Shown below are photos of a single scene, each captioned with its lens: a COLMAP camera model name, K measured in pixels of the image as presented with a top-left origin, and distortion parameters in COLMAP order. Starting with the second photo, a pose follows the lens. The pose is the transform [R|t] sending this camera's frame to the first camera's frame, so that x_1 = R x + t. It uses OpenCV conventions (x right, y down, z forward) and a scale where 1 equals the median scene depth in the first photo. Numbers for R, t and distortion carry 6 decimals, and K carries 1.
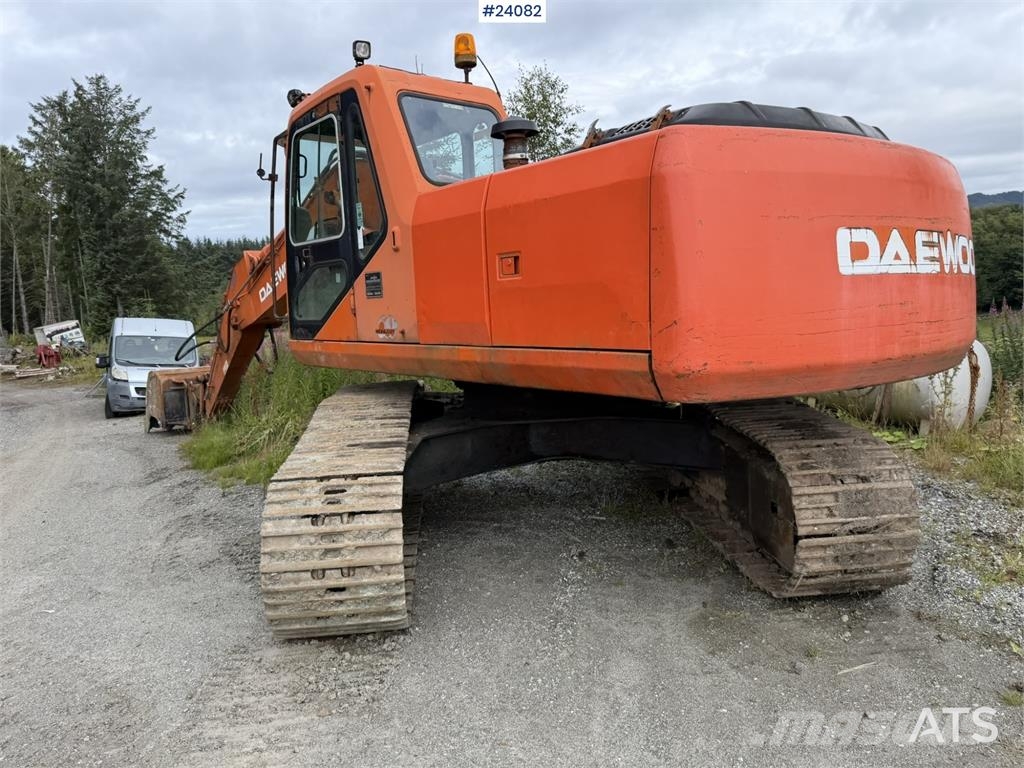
lens RADIAL K [[721.2, 0, 512.0], [0, 721.2, 384.0], [0, 0, 1]] dist [0.086205, -0.117313]
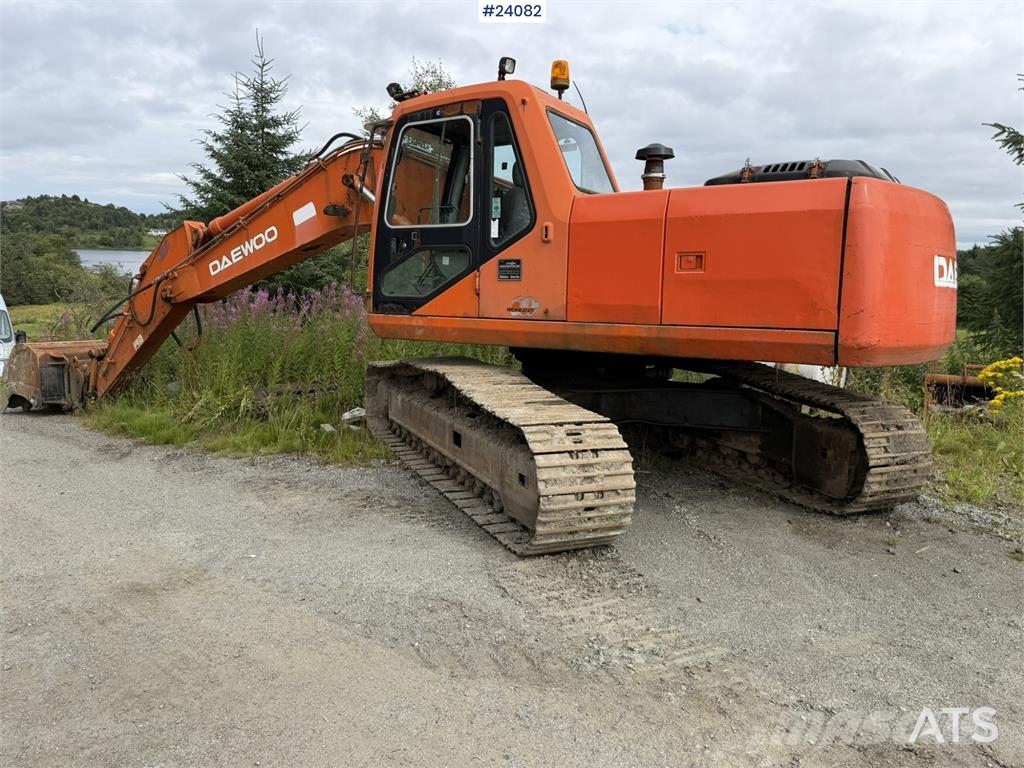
lens RADIAL K [[720.7, 0, 512.0], [0, 720.7, 384.0], [0, 0, 1]] dist [0.130839, -0.197416]
pose [[0.949499, 0.023210, 0.312911, -0.717210], [-0.024174, 0.999707, -0.000799, 0.063788], [-0.312838, -0.006806, 0.949782, -0.146072]]
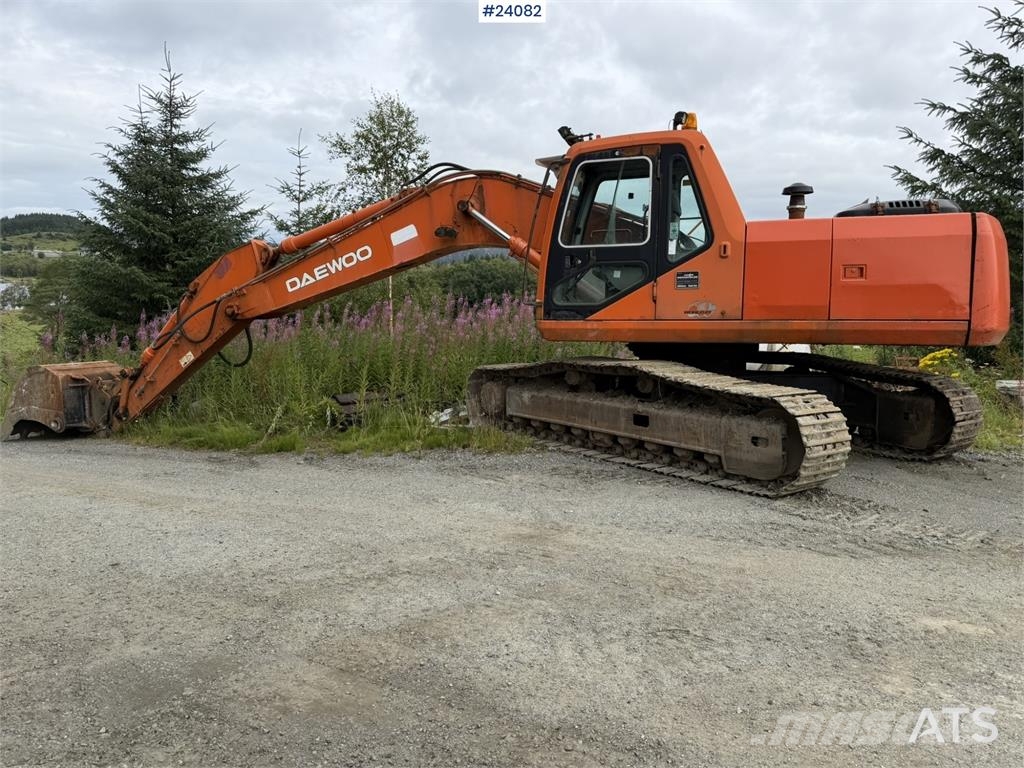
lens RADIAL K [[719.1, 0, 511.7], [0, 719.1, 387.8], [0, 0, 1]] dist [0.123455, -0.187361]
pose [[0.855515, -0.006004, 0.517744, -1.627031], [0.020277, 0.999554, -0.021914, 0.134913], [-0.517382, 0.029246, 0.855255, -0.070250]]
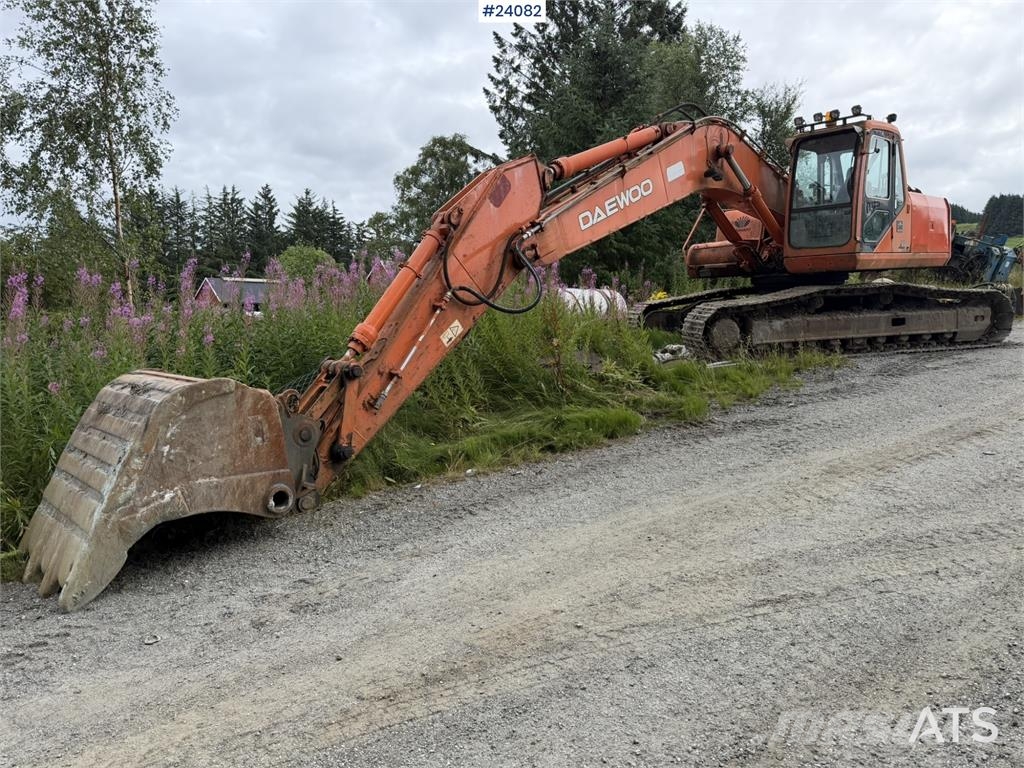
lens RADIAL K [[710.0, 0, 503.4], [0, 710.0, 384.9], [0, 0, 1]] dist [0.082031, -0.145931]
pose [[-0.062312, -0.081137, 0.994753, -3.024736], [0.168183, 0.981584, 0.090598, -0.082434], [-0.983784, 0.172946, -0.047519, 3.089861]]
